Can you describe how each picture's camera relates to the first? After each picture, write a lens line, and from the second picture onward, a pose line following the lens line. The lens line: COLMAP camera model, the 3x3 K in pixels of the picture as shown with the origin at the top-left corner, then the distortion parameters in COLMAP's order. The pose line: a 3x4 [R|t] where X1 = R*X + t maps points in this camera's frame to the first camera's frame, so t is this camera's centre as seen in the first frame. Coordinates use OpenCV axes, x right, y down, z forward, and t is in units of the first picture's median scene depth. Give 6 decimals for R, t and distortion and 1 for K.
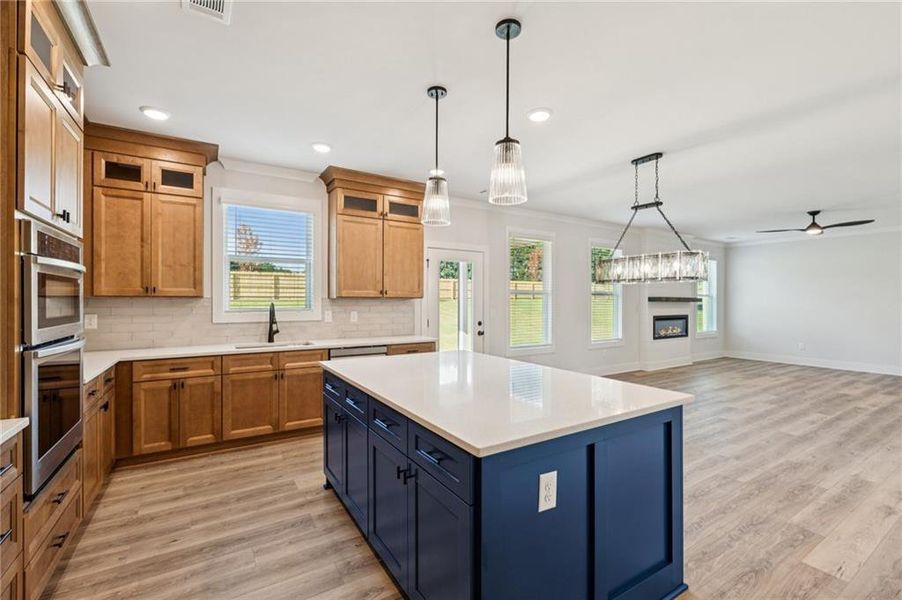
lens RADIAL K [[394.5, 0, 451.7], [0, 394.5, 301.0], [0, 0, 1]] dist [-0.006314, 0.001577]
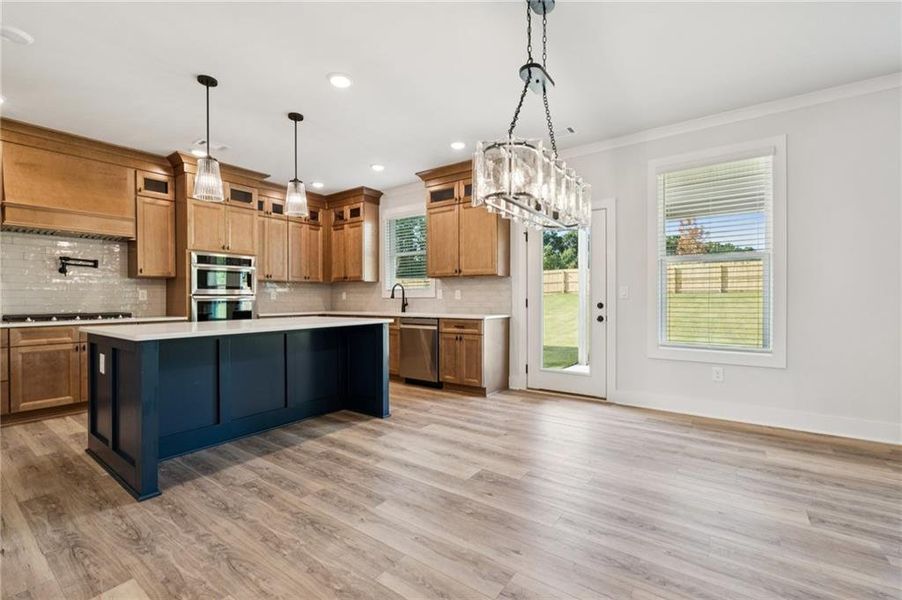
lens RADIAL K [[394.5, 0, 452.2], [0, 394.5, 302.8], [0, 0, 1]] dist [-0.006314, 0.001577]
pose [[0.368634, 0.003261, -0.929569, 1.068404], [0.003576, 0.999981, 0.004927, 0.076566], [0.929568, -0.005141, 0.368616, 0.760741]]
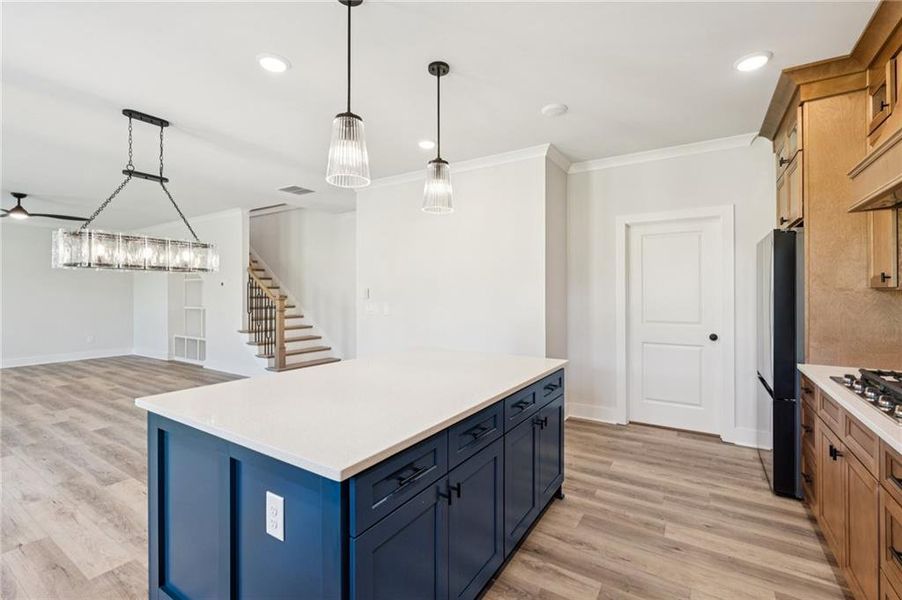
lens RADIAL K [[394.5, 0, 458.9], [0, 394.5, 294.3], [0, 0, 1]] dist [-0.006314, 0.001577]
pose [[-0.437156, -0.006822, 0.899360, -0.574196], [0.001826, 0.999962, 0.008473, -0.005188], [-0.899384, 0.005347, -0.437127, 0.860311]]
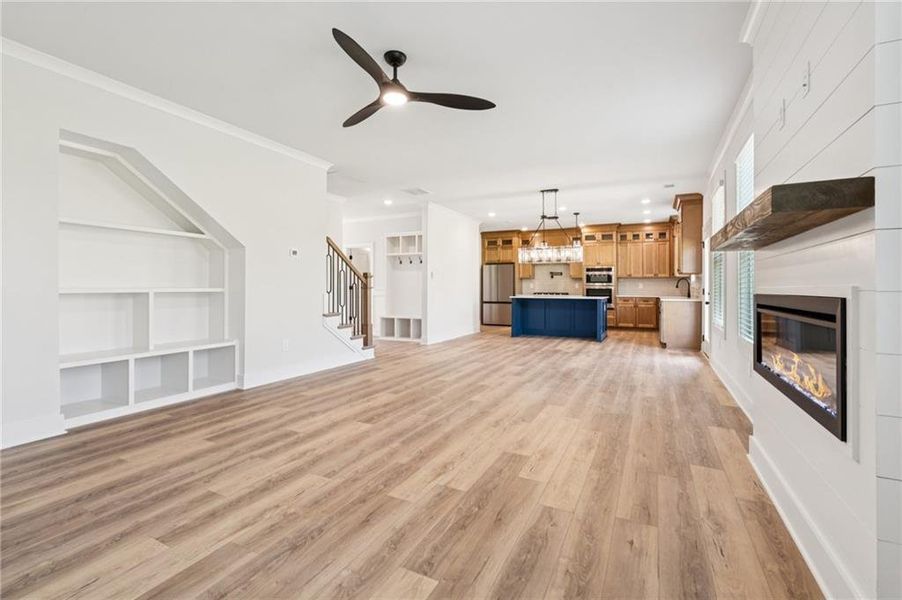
lens RADIAL K [[394.5, 0, 459.7], [0, 394.5, 288.2], [0, 0, 1]] dist [-0.006314, 0.001577]
pose [[-0.849120, -0.004418, -0.528182, 1.920392], [-0.005447, 0.999985, 0.000391, 0.075729], [0.528172, 0.003209, -0.849131, 2.486827]]
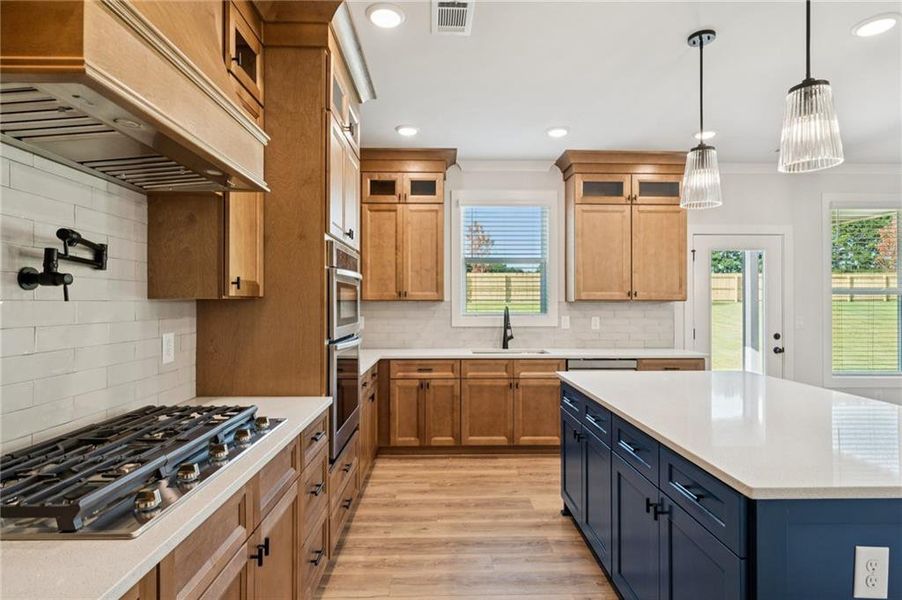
lens RADIAL K [[479.1, 0, 447.5], [0, 479.1, 300.1], [0, 0, 1]] dist [-0.006087, 0.000774]
pose [[0.855982, -0.005009, -0.516982, 0.014802], [0.000296, 0.999958, -0.009198, 0.000054], [0.517006, 0.007720, 0.855947, -0.054318]]
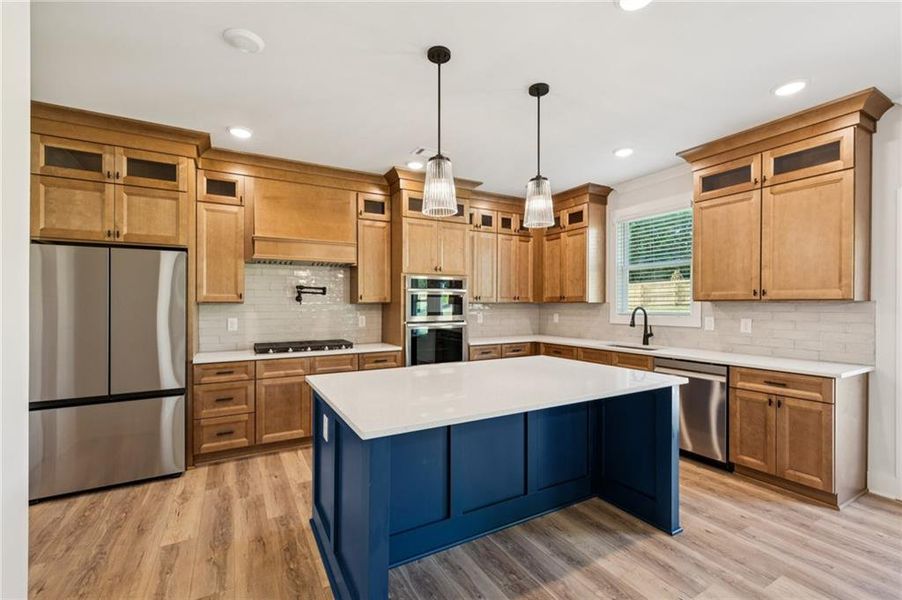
lens RADIAL K [[390.3, 0, 451.6], [0, 390.3, 305.5], [0, 0, 1]] dist [0.003491, 0.000949]
pose [[-0.053837, -0.000192, -0.998550, 0.709161], [-0.000982, 1.000000, -0.000139, 0.001683], [0.998549, 0.000973, -0.053837, 0.639917]]
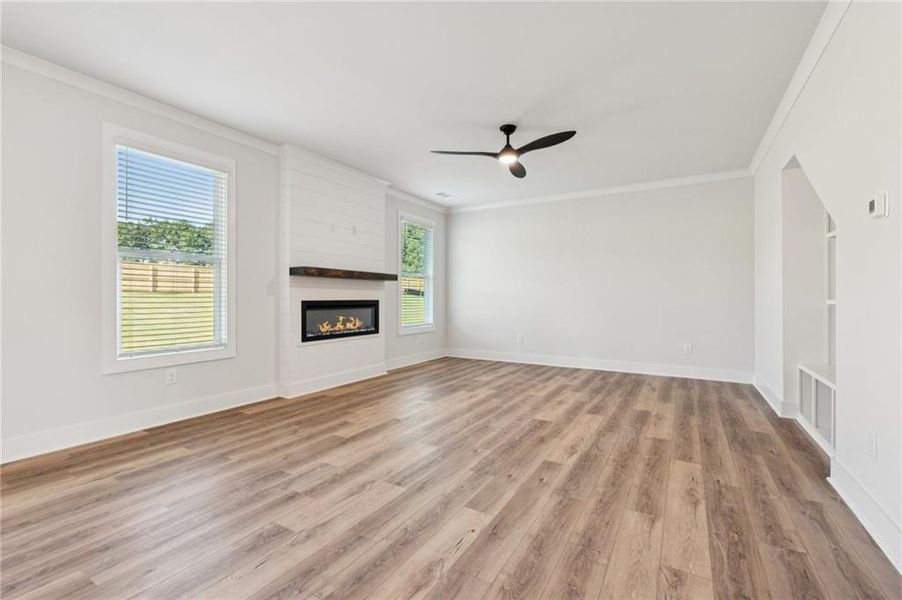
lens RADIAL K [[394.5, 0, 449.7], [0, 394.5, 297.9], [0, 0, 1]] dist [-0.006314, 0.001577]
pose [[0.894620, -0.003801, 0.446812, 0.986543], [0.002904, 0.999992, 0.002692, 0.072435], [-0.446819, -0.001110, 0.894624, 0.850297]]
